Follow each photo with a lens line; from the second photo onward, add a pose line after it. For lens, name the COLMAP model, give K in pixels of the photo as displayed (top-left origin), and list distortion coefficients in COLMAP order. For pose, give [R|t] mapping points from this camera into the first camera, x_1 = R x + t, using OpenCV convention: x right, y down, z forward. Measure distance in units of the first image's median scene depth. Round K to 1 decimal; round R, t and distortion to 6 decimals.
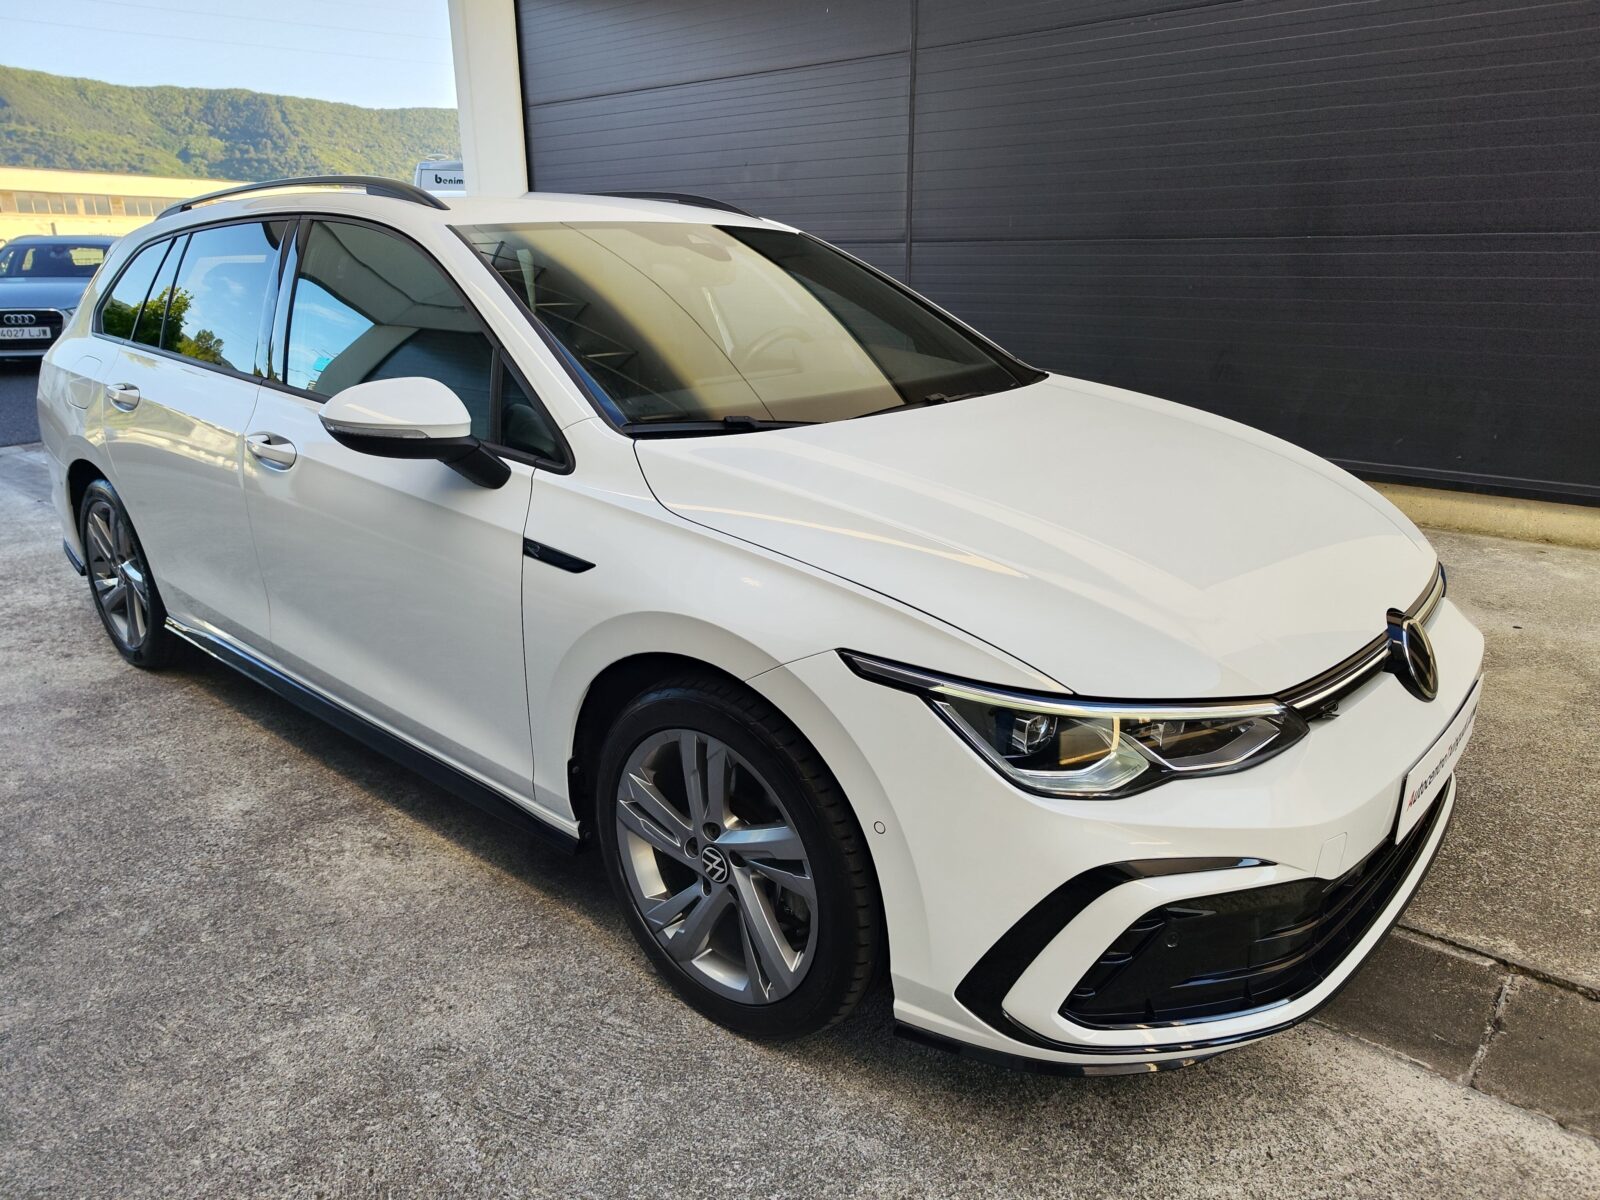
lens RADIAL K [[1096.6, 0, 800.0], [0, 1096.6, 600.0], [0, 0, 1]] dist [0.011321, 0.002503]
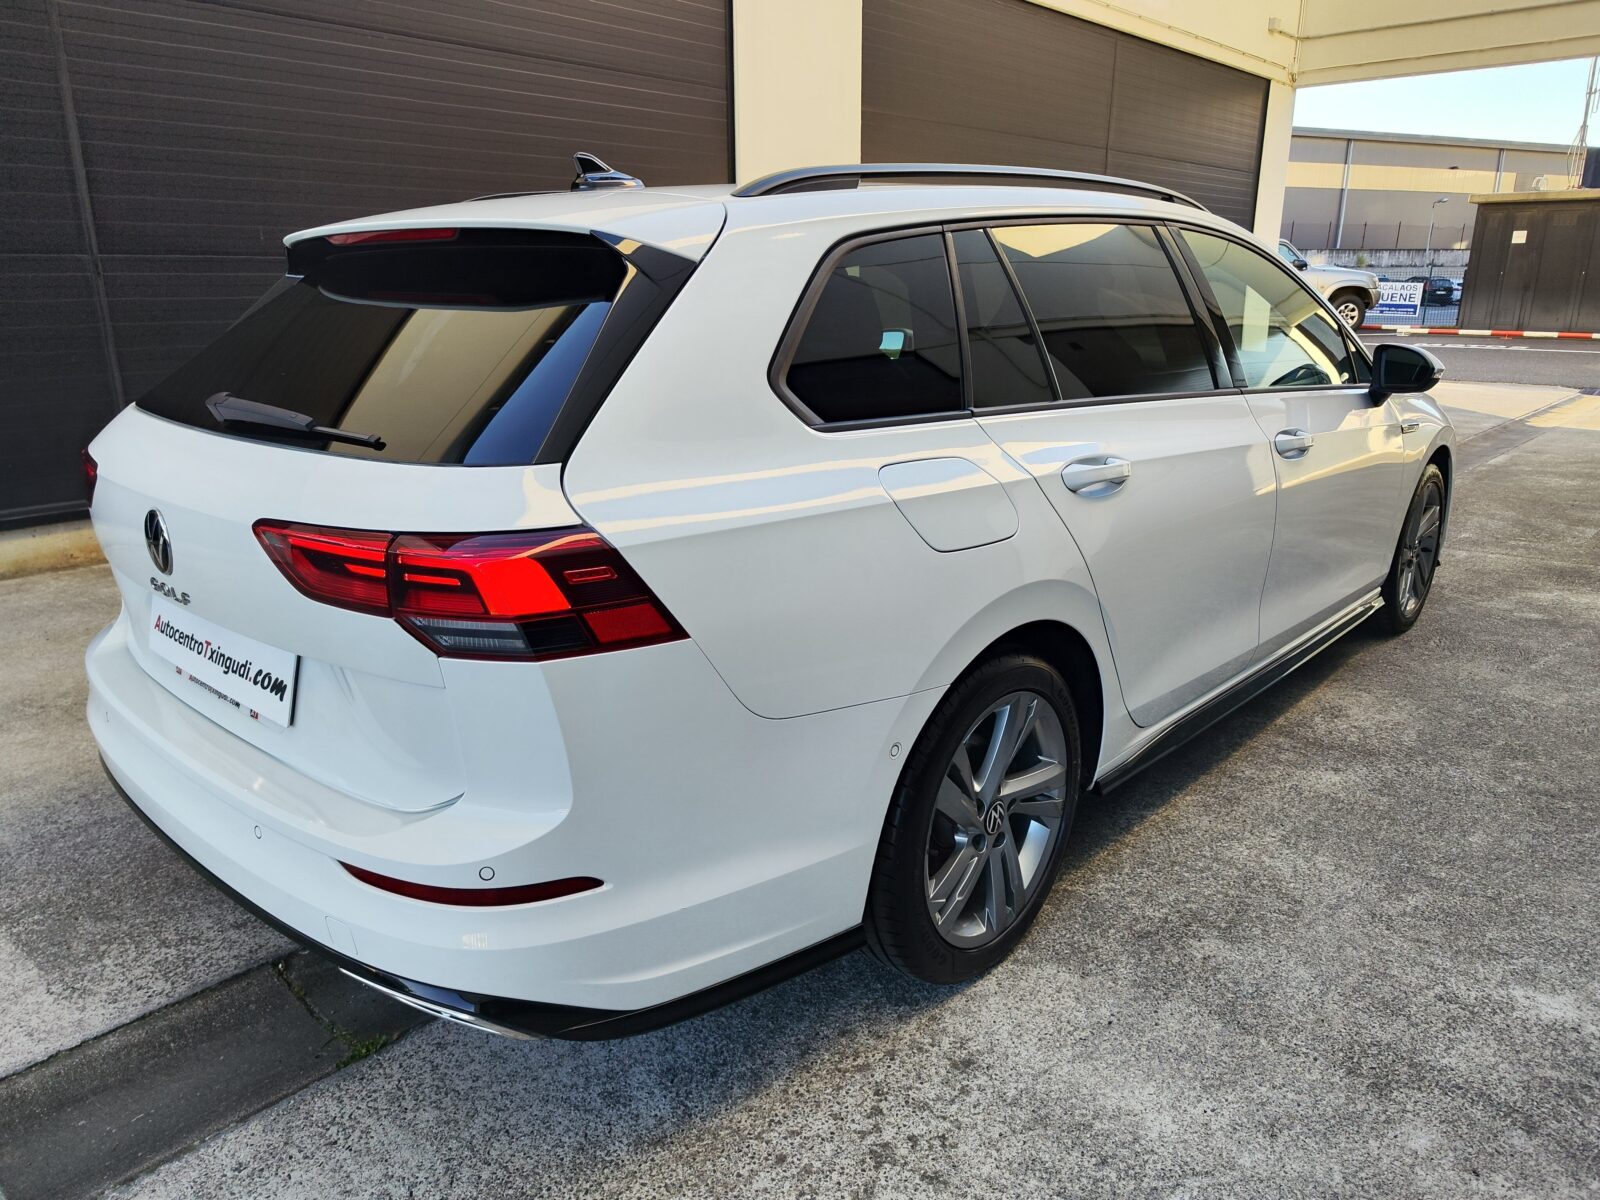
lens RADIAL K [[1096.6, 0, 800.0], [0, 1096.6, 600.0], [0, 0, 1]] dist [0.011321, 0.002503]
pose [[0.022867, -0.274046, 0.961445, -1.390957], [0.310600, 0.916053, 0.253721, -0.369931], [-0.950266, 0.292823, 0.106066, 1.229660]]
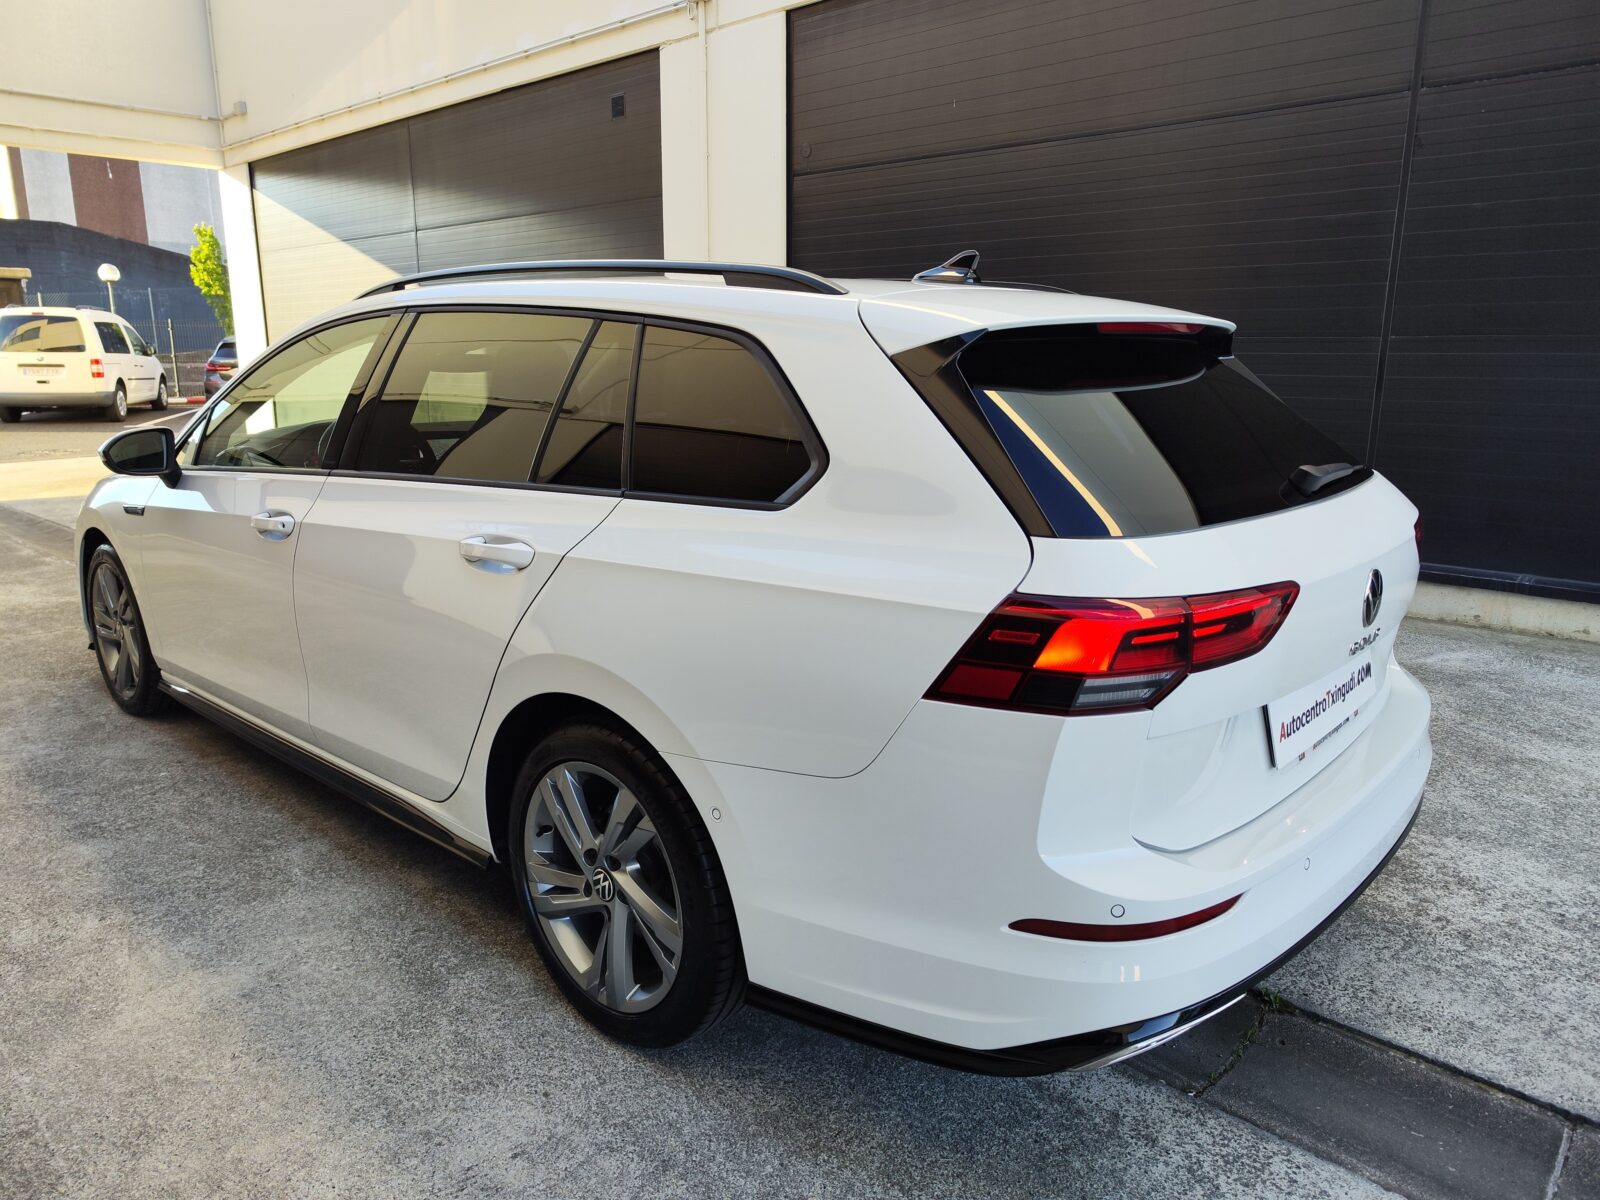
lens RADIAL K [[1096.6, 0, 800.0], [0, 1096.6, 600.0], [0, 0, 1]] dist [0.011321, 0.002503]
pose [[-0.999740, 0.001544, 0.022743, -0.516218], [0.012955, 0.859397, 0.511144, -0.686138], [-0.018756, 0.511306, -0.859194, 2.159415]]
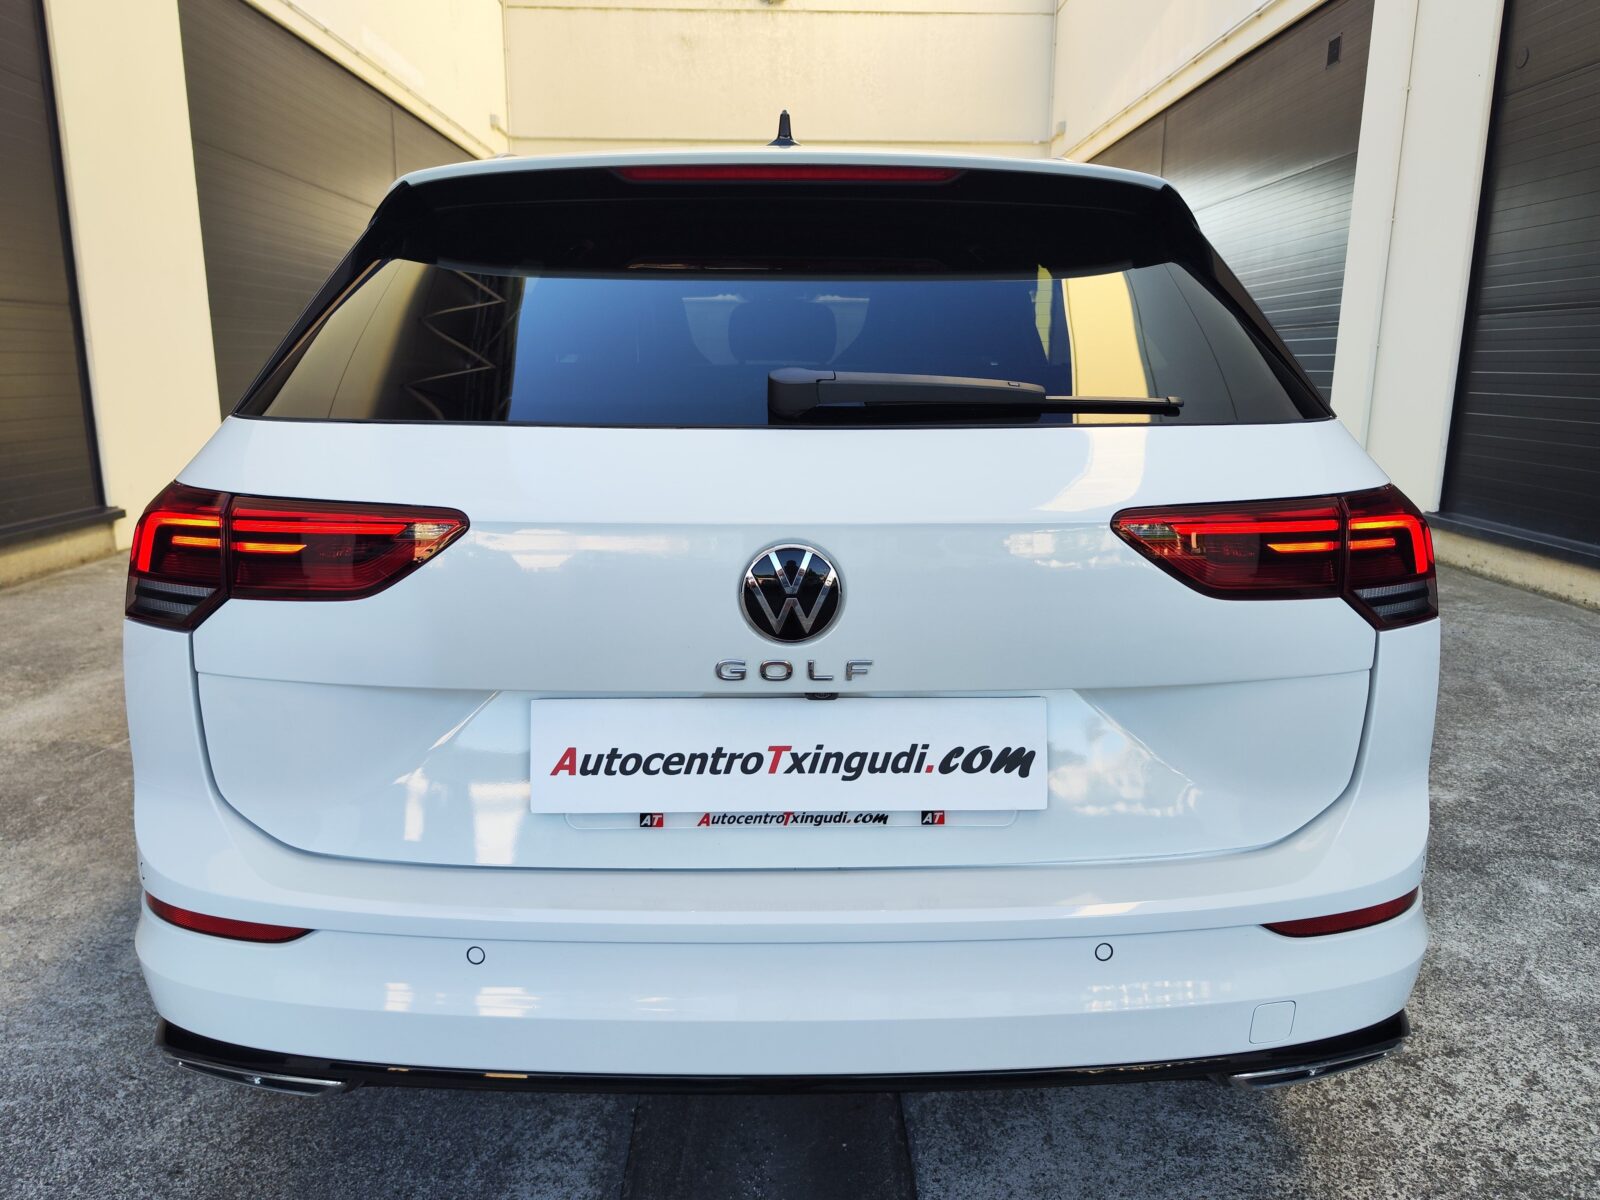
lens RADIAL K [[1096.6, 0, 800.0], [0, 1096.6, 600.0], [0, 0, 1]] dist [0.011321, 0.002503]
pose [[-0.673050, -0.149357, 0.724359, -1.101131], [0.228279, 0.889626, 0.395544, -0.498162], [-0.703485, 0.431577, -0.564668, 1.810124]]
